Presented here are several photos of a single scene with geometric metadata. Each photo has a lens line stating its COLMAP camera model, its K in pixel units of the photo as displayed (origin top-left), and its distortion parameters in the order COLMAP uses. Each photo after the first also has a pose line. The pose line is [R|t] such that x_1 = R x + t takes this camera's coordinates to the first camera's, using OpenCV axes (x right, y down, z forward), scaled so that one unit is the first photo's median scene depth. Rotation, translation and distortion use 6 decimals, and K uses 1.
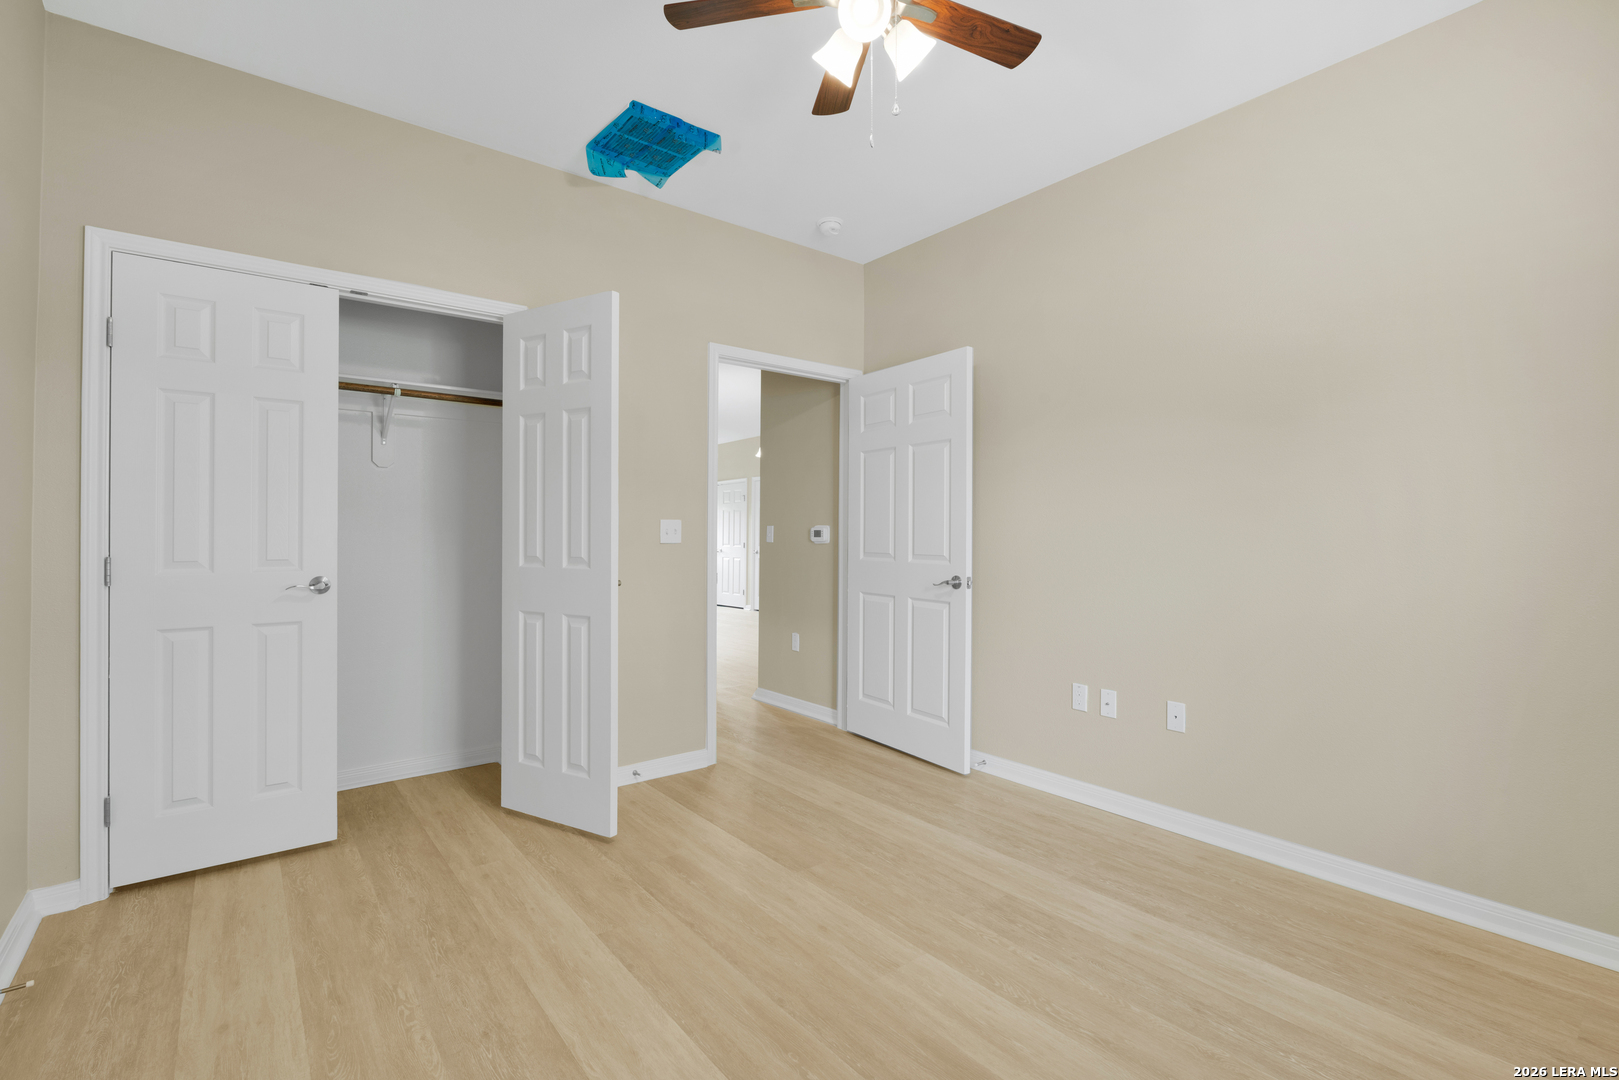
lens RADIAL K [[728.2, 0, 810.0], [0, 728.2, 537.4], [0, 0, 1]] dist [-0.005714, 0.000407]
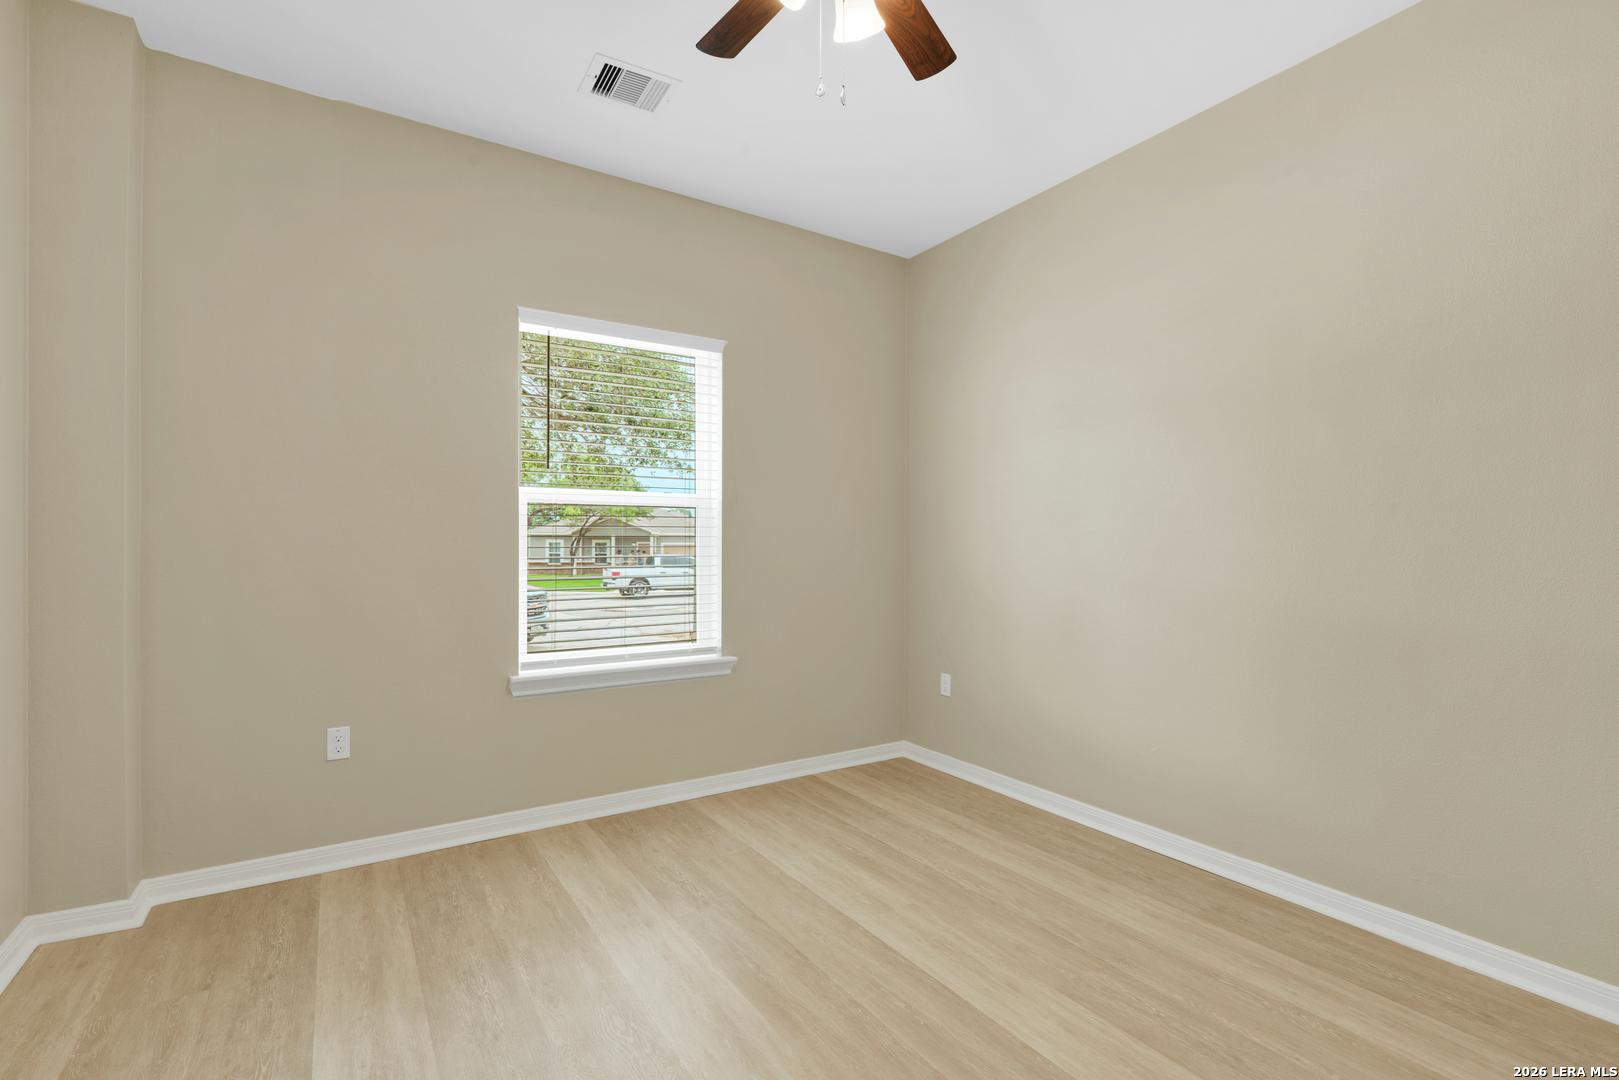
lens RADIAL K [[728.2, 0, 809.9], [0, 728.2, 545.1], [0, 0, 1]] dist [-0.005714, 0.000407]
pose [[-0.993936, -0.010161, 0.109486, 0.025980], [-0.011164, 0.999901, -0.008555, 0.006136], [-0.109388, -0.009726, -0.993952, 2.018475]]
